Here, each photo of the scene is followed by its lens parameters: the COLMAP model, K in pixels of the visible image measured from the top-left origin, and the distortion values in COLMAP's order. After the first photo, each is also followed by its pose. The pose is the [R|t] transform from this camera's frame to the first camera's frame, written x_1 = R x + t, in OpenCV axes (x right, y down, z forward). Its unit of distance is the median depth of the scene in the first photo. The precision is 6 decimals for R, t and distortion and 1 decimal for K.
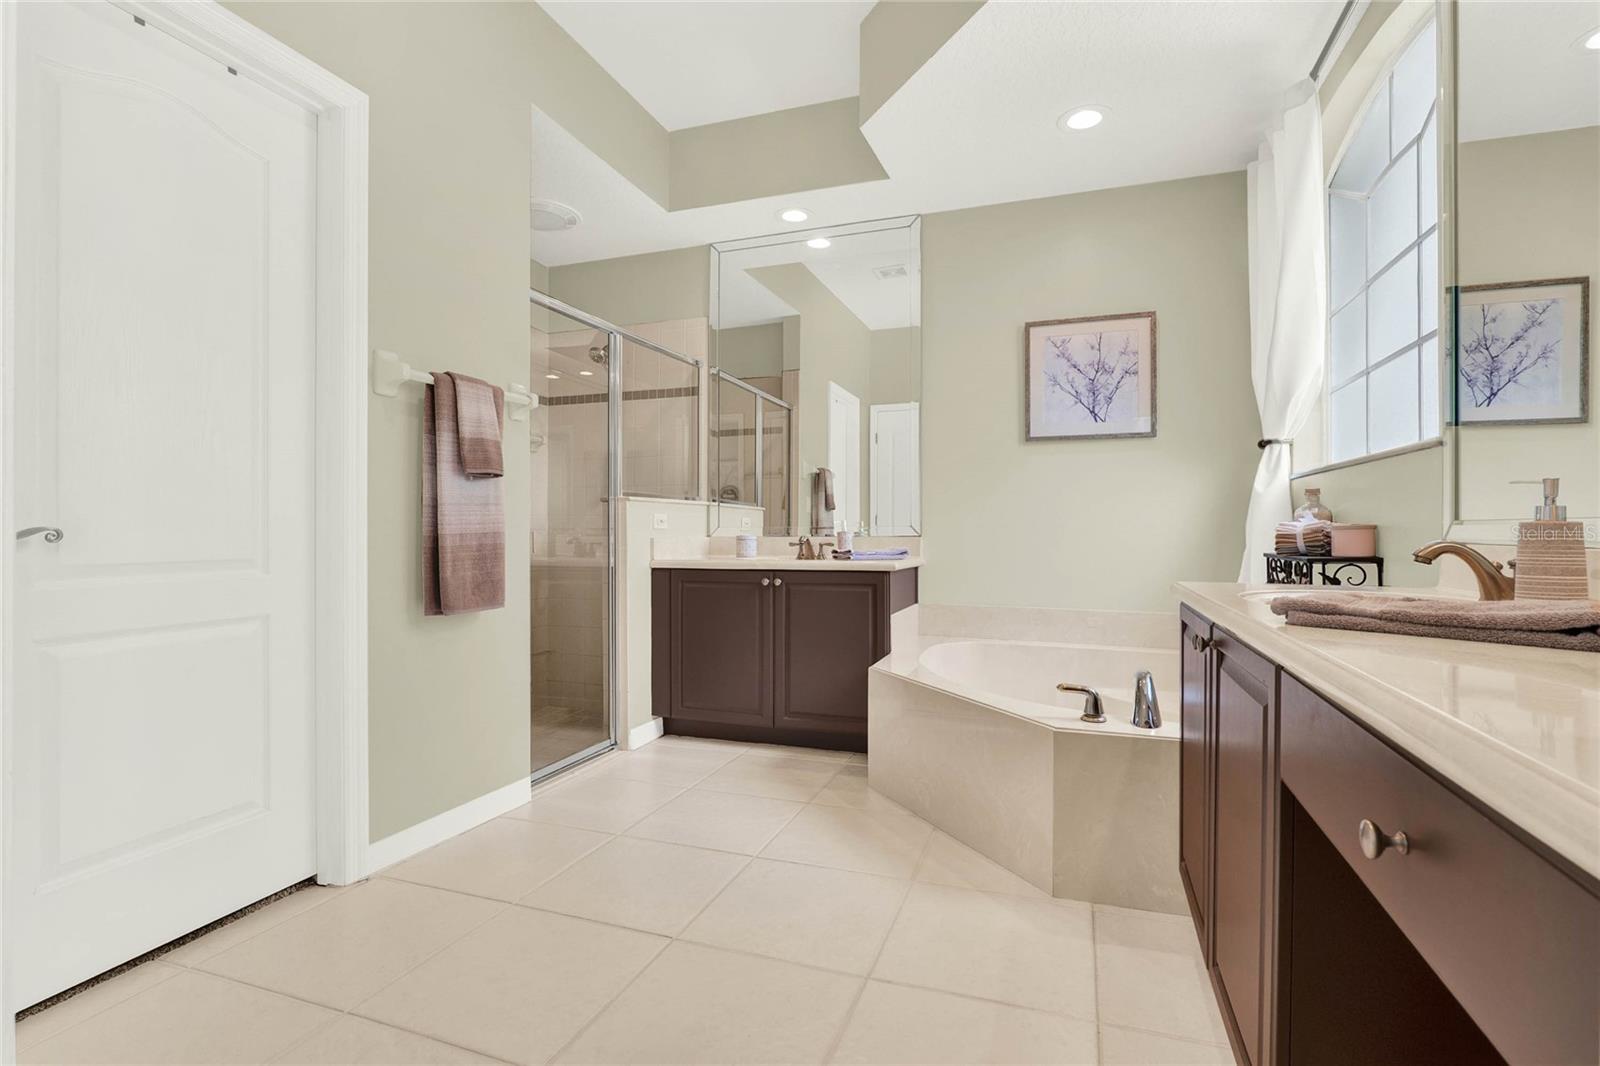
lens RADIAL K [[743.3, 0, 800.0], [0, 743.3, 533.0], [0, 0, 1]] dist [-0.003535, 0.000048]
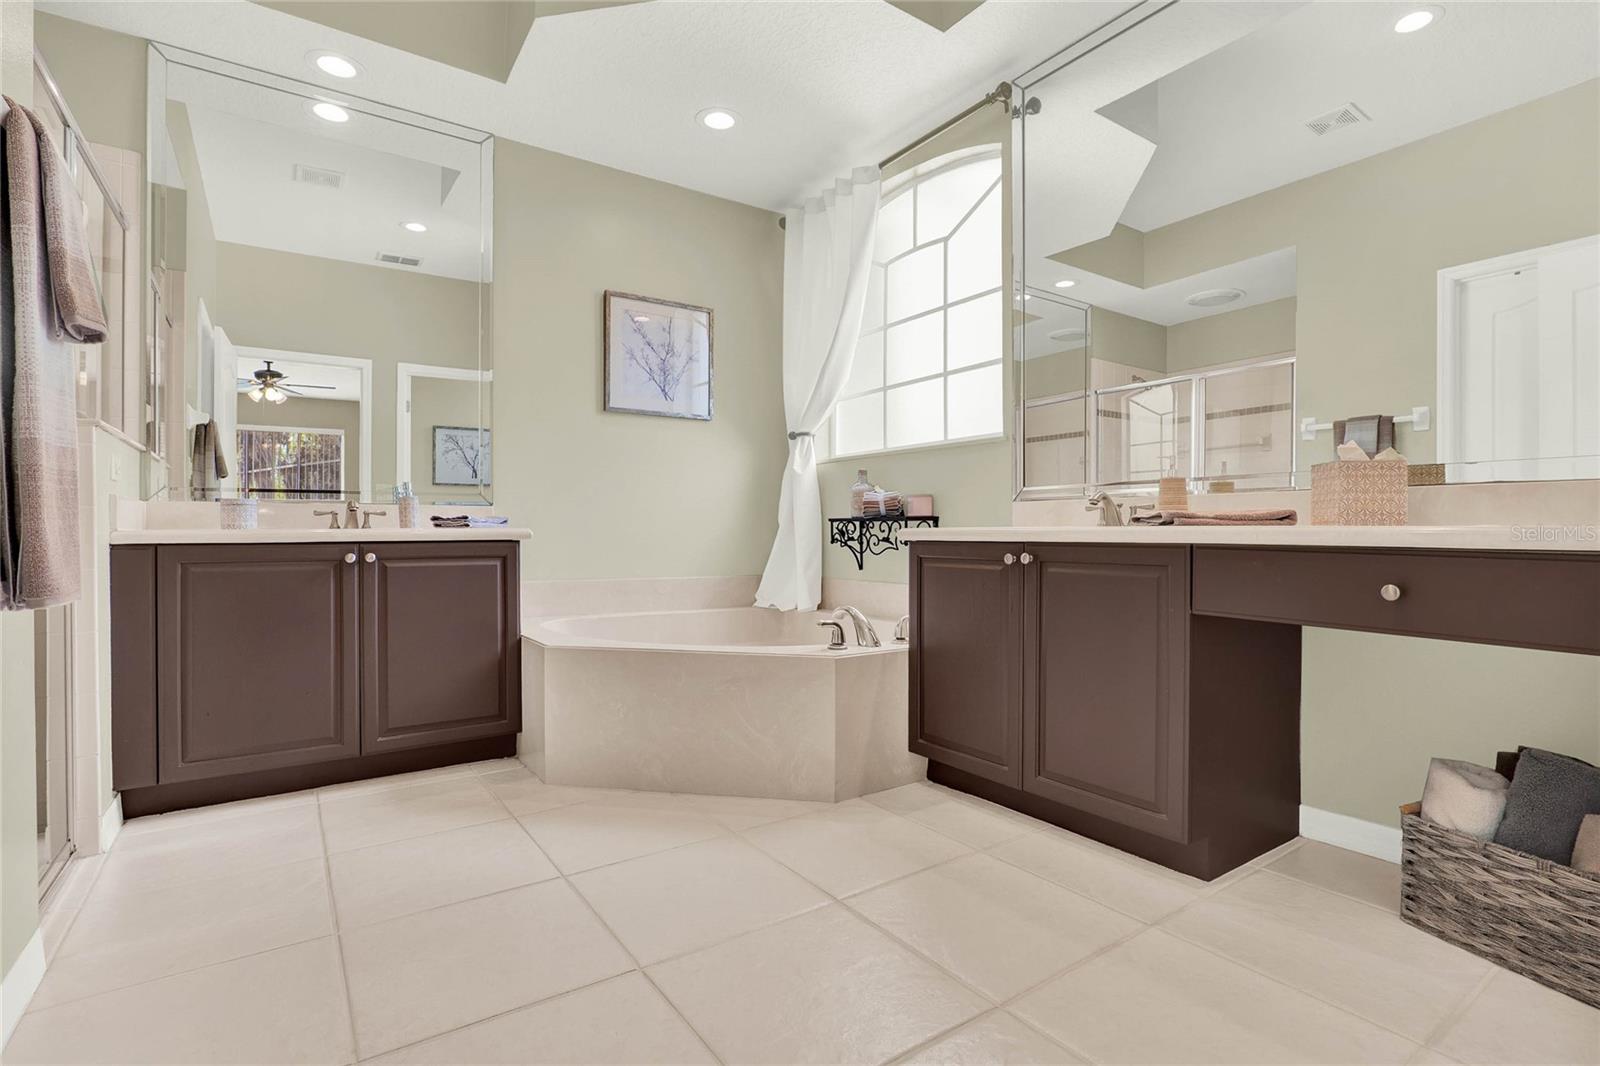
lens RADIAL K [[769.4, 0, 805.0], [0, 769.4, 534.9], [0, 0, 1]] dist [-0.012930, 0.000412]
pose [[0.590588, -0.003284, 0.806966, -0.375935], [0.002606, 0.999994, 0.002163, 0.041382], [-0.806969, 0.000825, 0.590594, 0.193579]]
